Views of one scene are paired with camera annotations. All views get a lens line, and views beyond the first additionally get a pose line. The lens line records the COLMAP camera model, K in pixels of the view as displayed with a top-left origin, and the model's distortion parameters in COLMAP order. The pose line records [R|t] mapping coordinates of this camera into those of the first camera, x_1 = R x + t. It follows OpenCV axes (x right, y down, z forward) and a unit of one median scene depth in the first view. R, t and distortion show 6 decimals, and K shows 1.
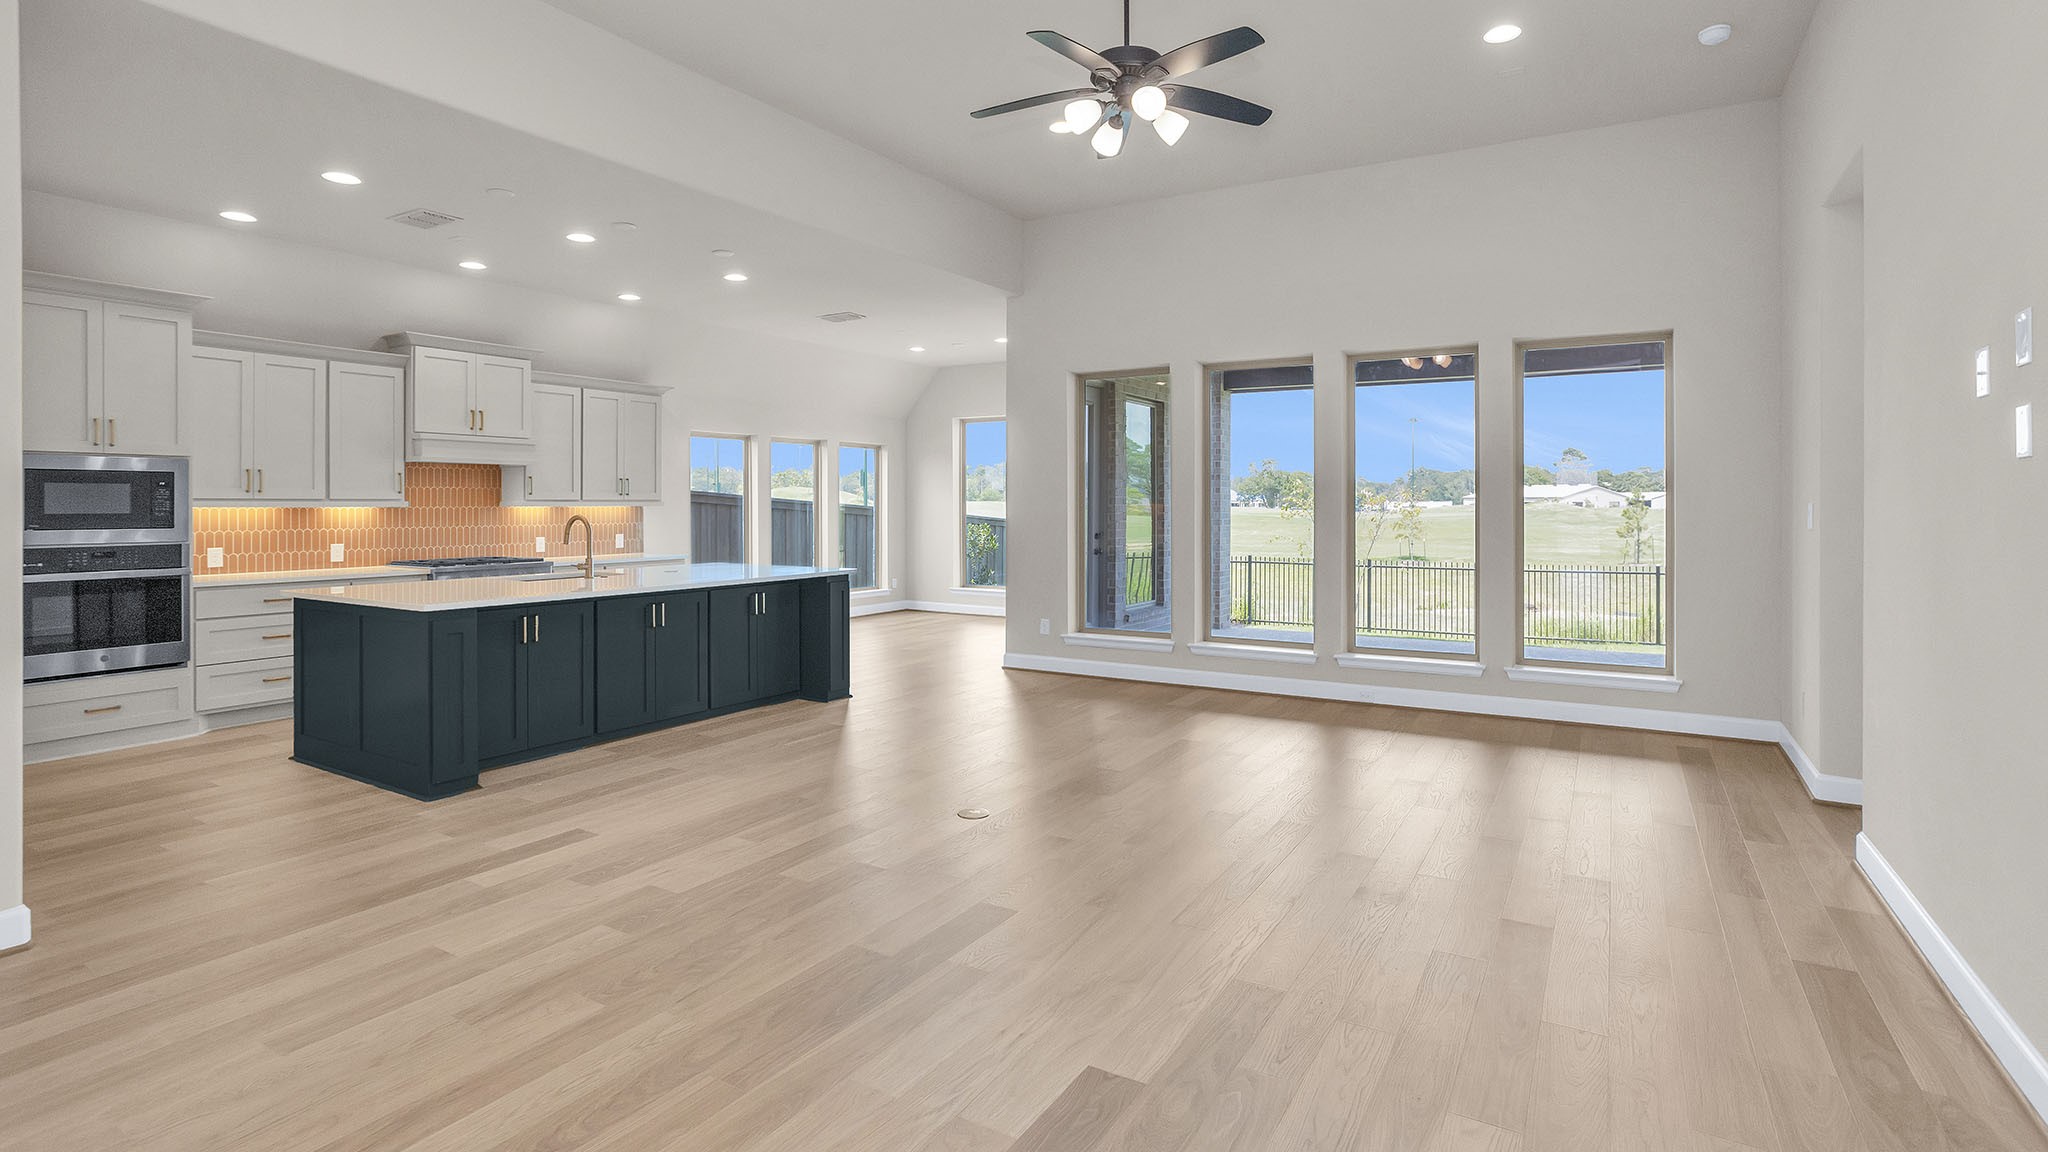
lens RADIAL K [[982.7, 0, 995.7], [0, 982.7, 502.5], [0, 0, 1]] dist [0.004756, 0.006665]
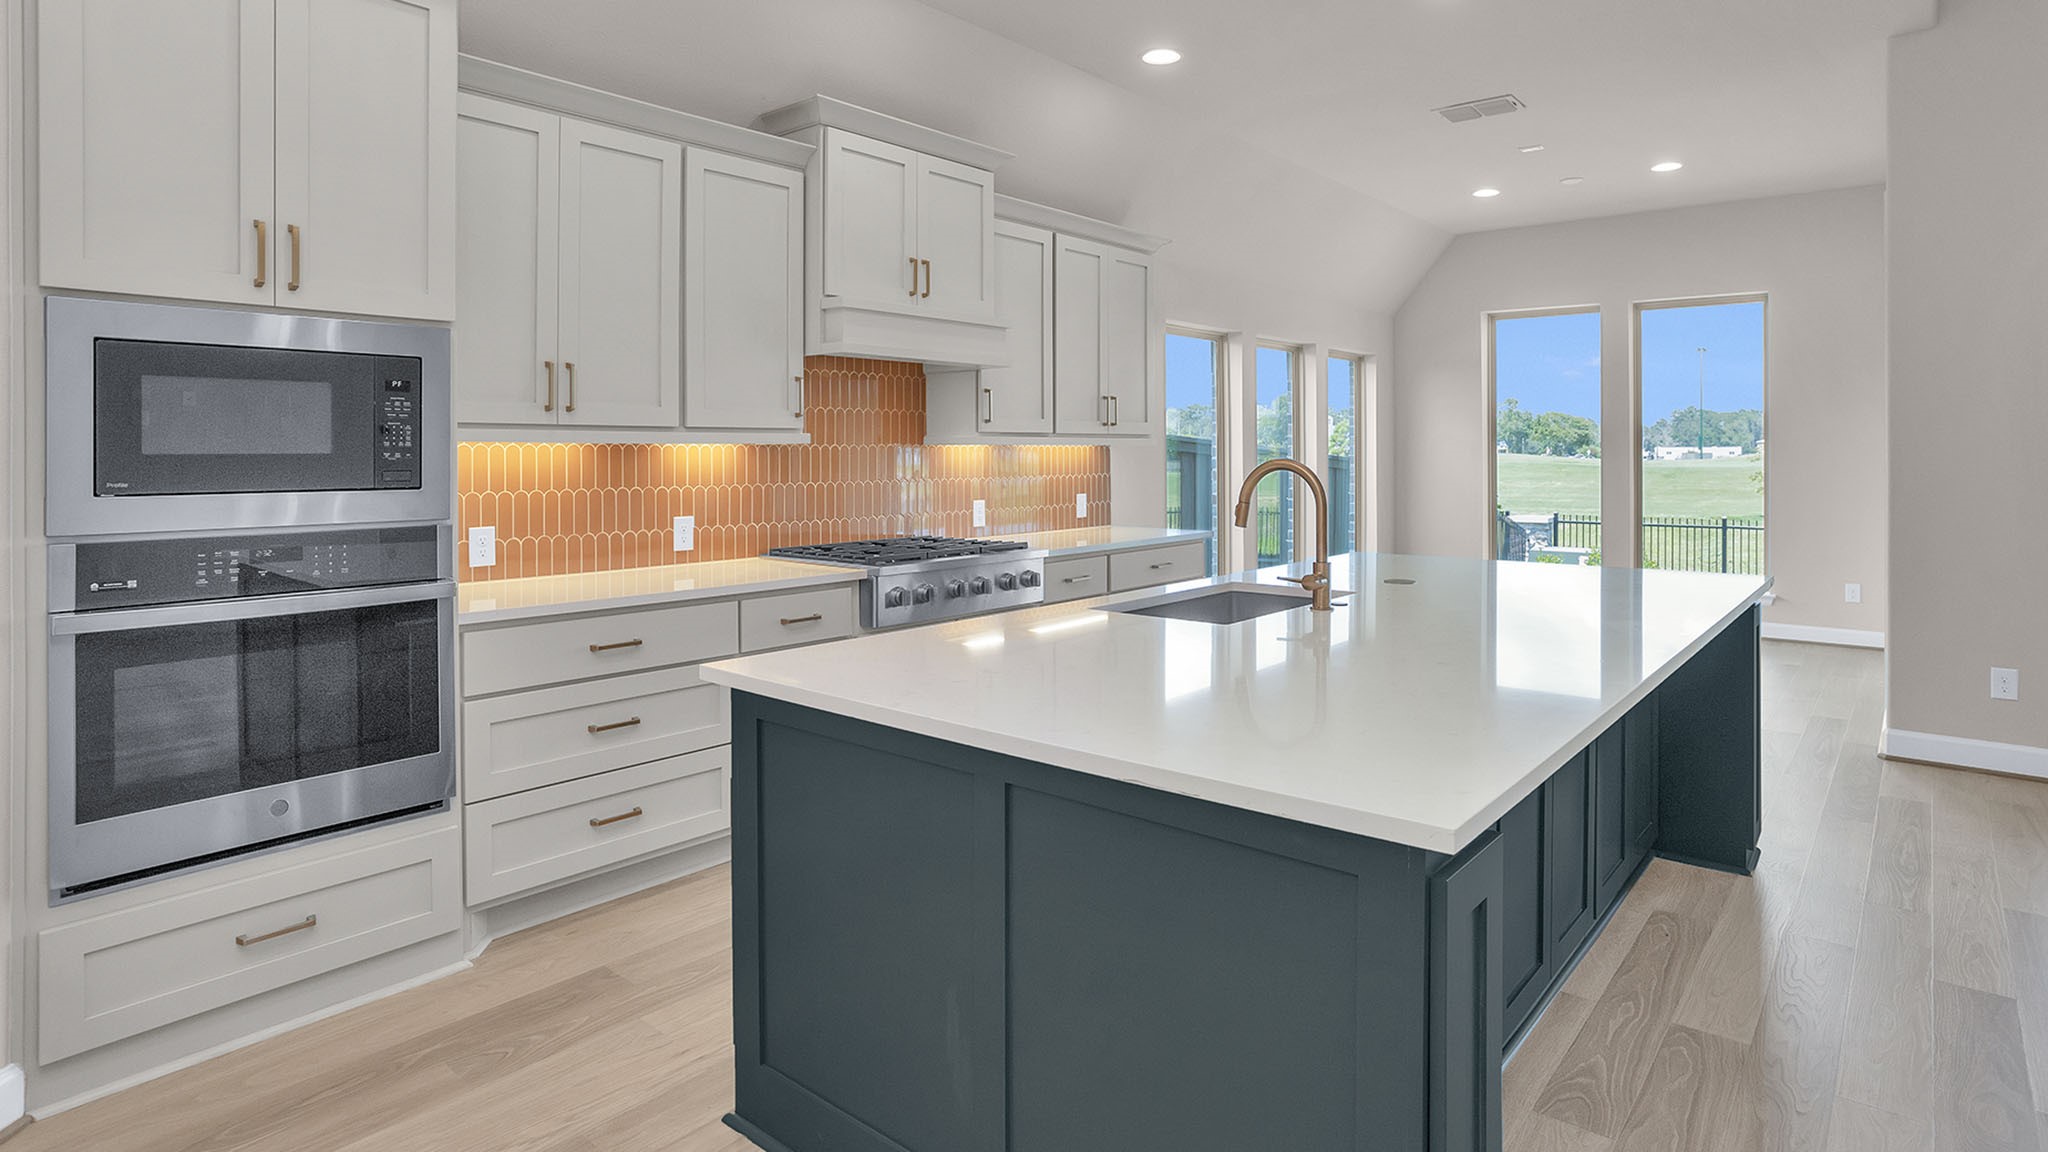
lens RADIAL K [[1080.9, 0, 1040.9], [0, 1080.9, 455.6], [0, 0, 1]] dist [-0.015395, 0.002775]
pose [[0.992055, 0.006120, -0.125656, -0.426242], [-0.004999, 0.999945, 0.009239, 0.004720], [0.125705, -0.008537, 0.992031, 0.481825]]
